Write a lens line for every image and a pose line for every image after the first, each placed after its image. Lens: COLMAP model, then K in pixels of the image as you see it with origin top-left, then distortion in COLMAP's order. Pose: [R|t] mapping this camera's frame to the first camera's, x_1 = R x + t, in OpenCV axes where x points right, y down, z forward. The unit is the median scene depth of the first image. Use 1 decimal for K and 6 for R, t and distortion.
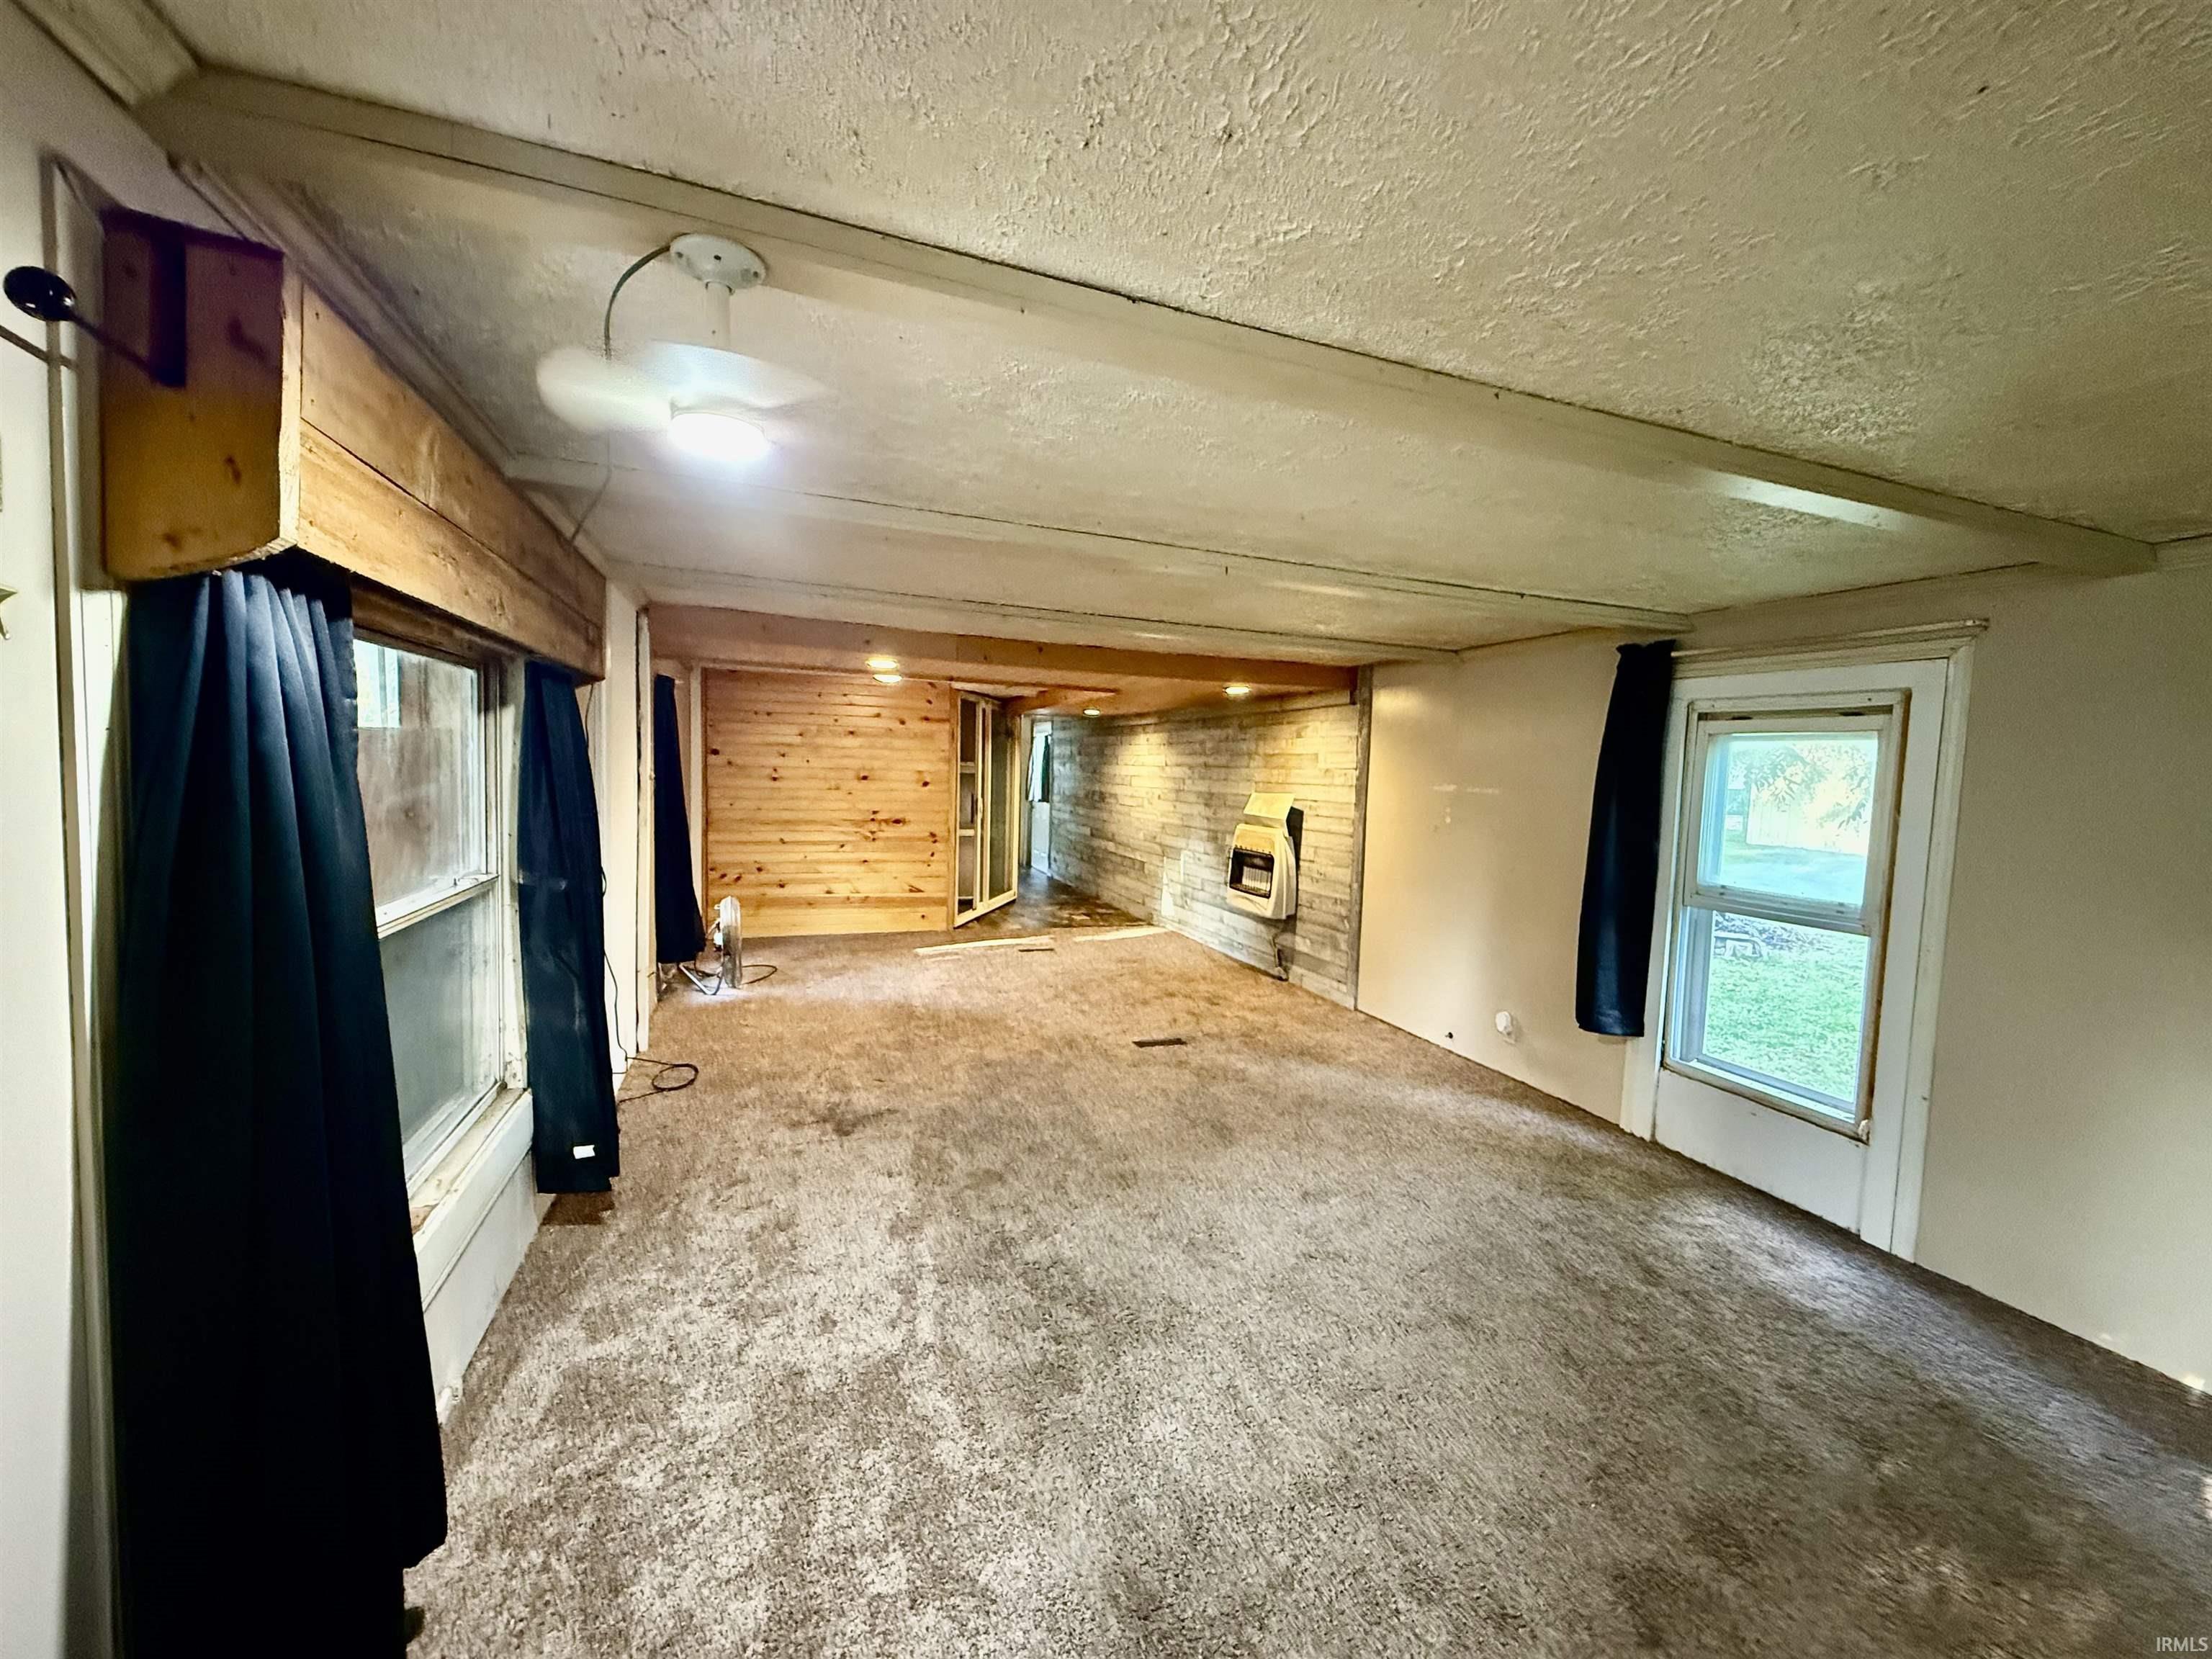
lens RADIAL K [[878.3, 0, 1098.0], [0, 878.3, 825.4], [0, 0, 1]] dist [-0.000471, 0.000186]
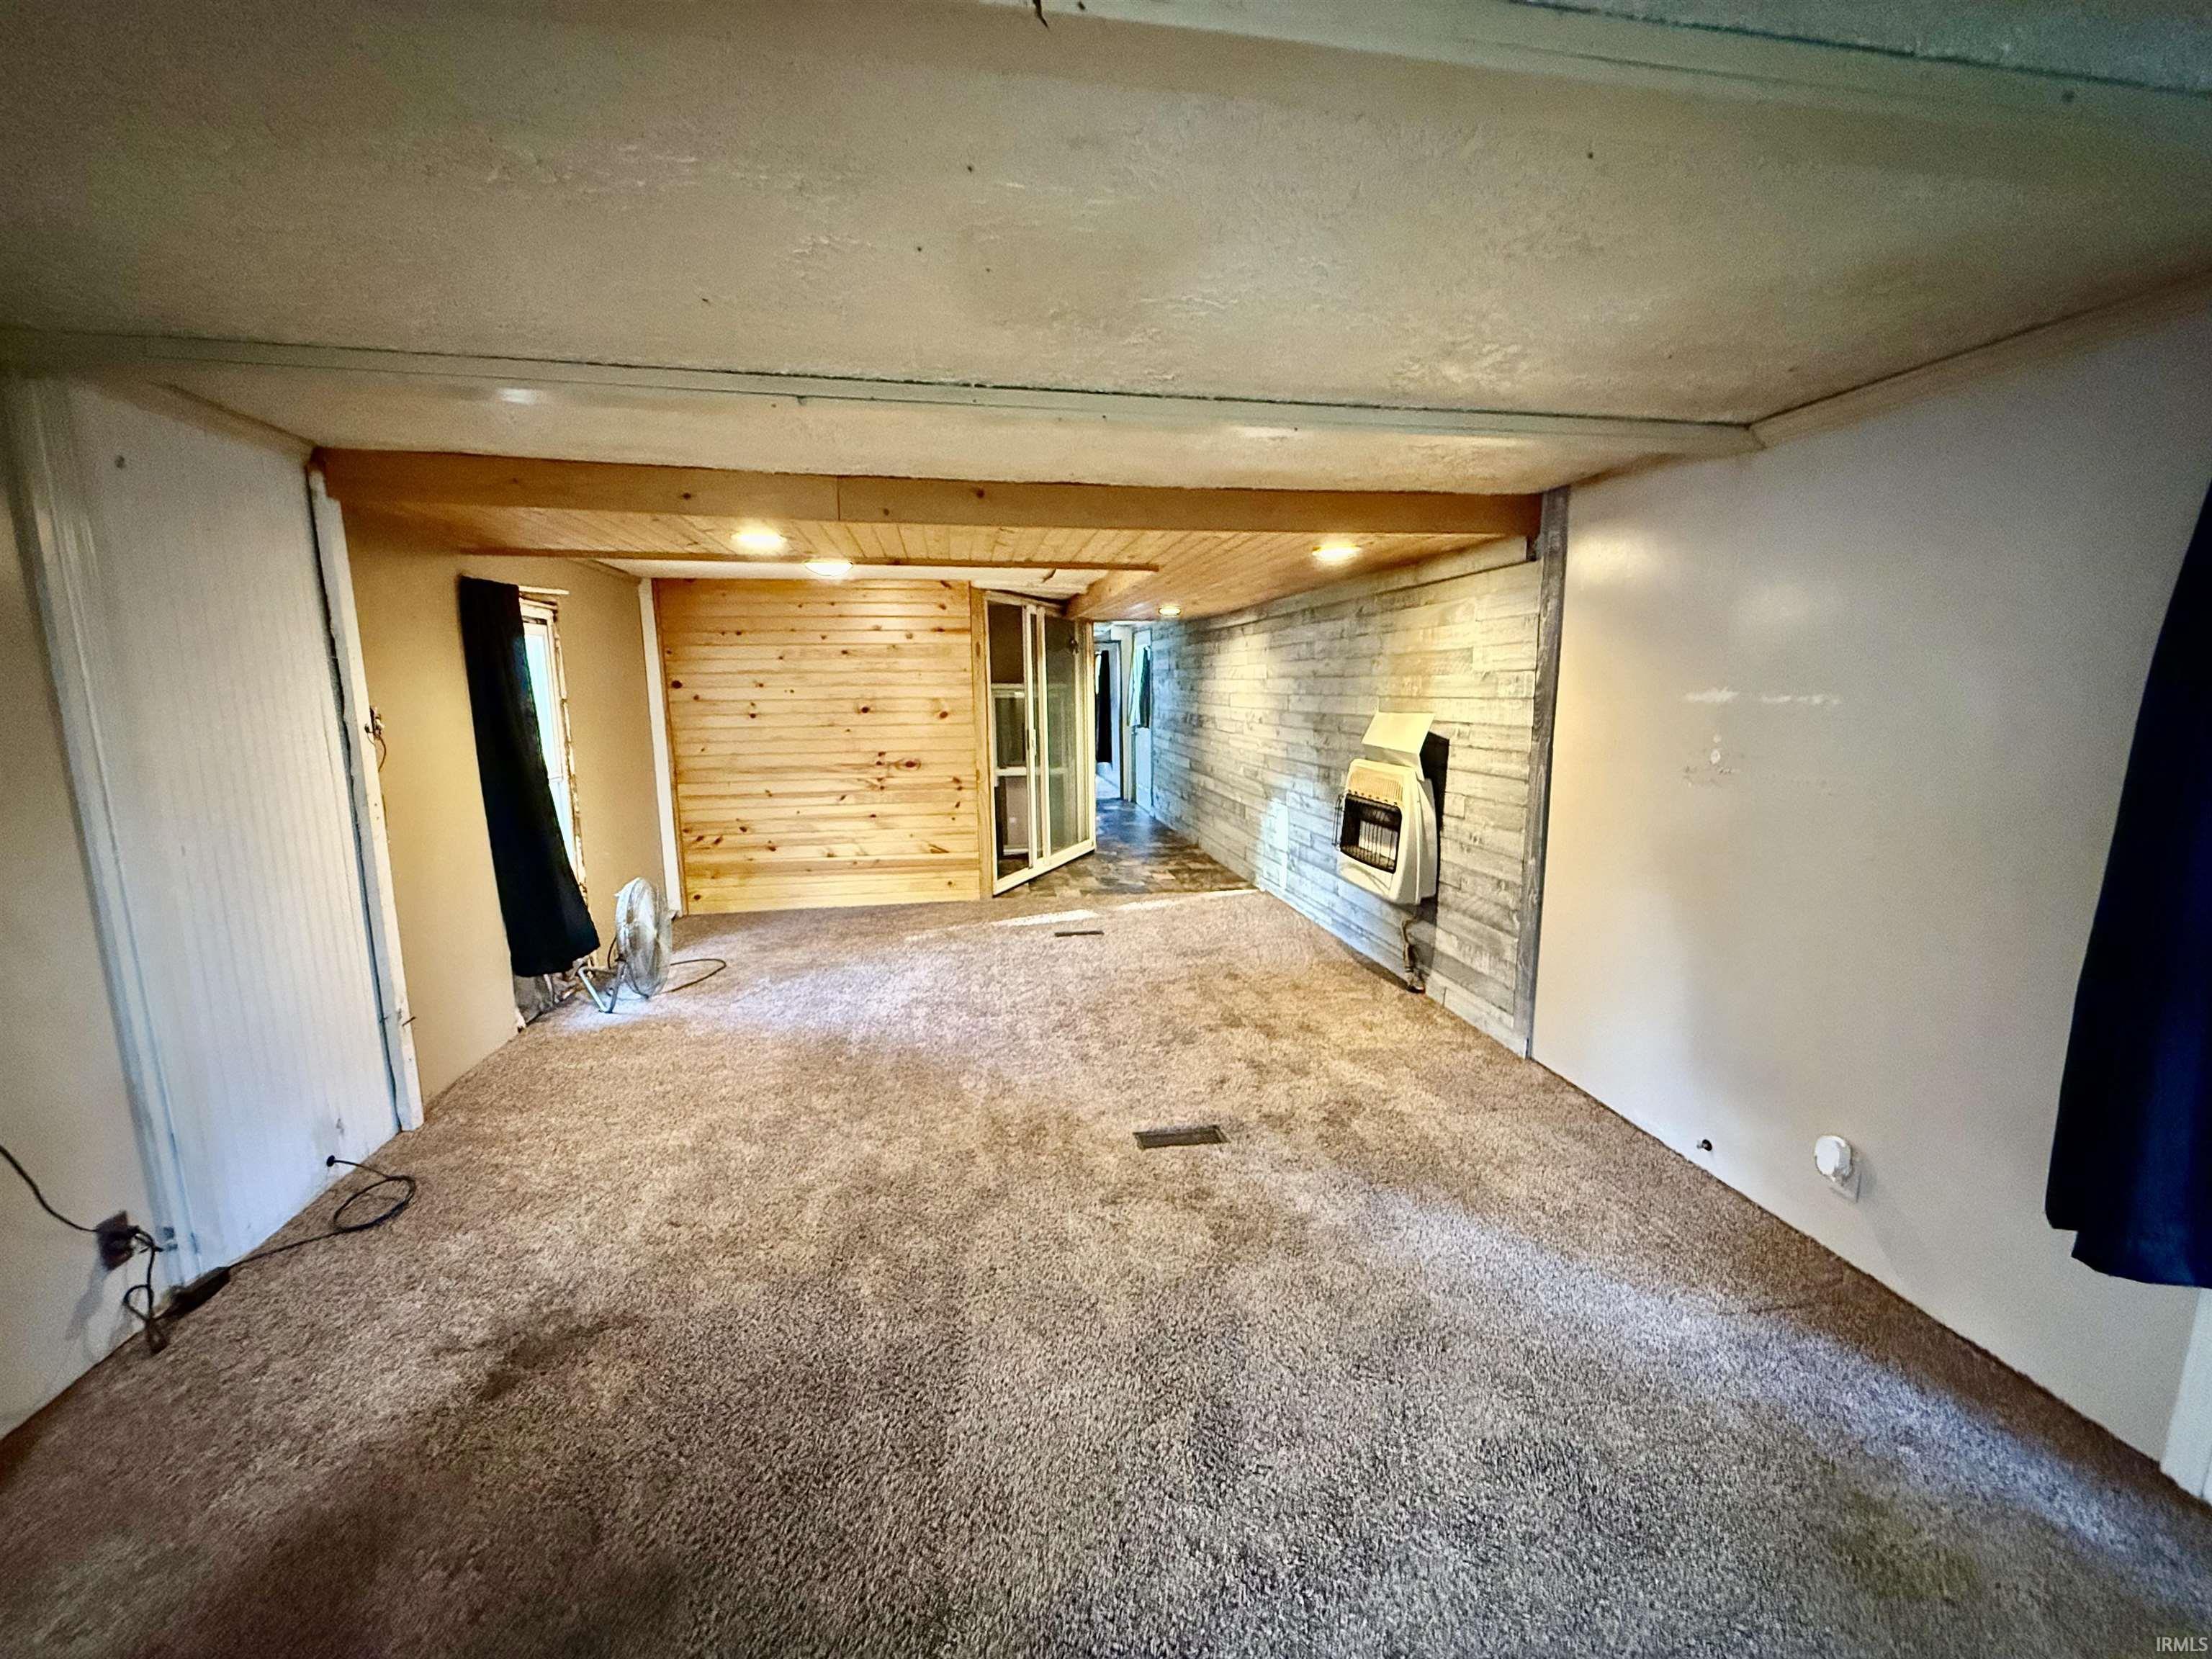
lens RADIAL K [[878.3, 0, 1099.3], [0, 878.3, 826.6], [0, 0, 1]] dist [-0.000471, 0.000186]
pose [[0.982766, -0.011517, -0.184493, 0.098041], [0.028535, 0.995546, 0.089856, -0.017747], [0.182636, -0.093572, 0.978718, 0.309471]]
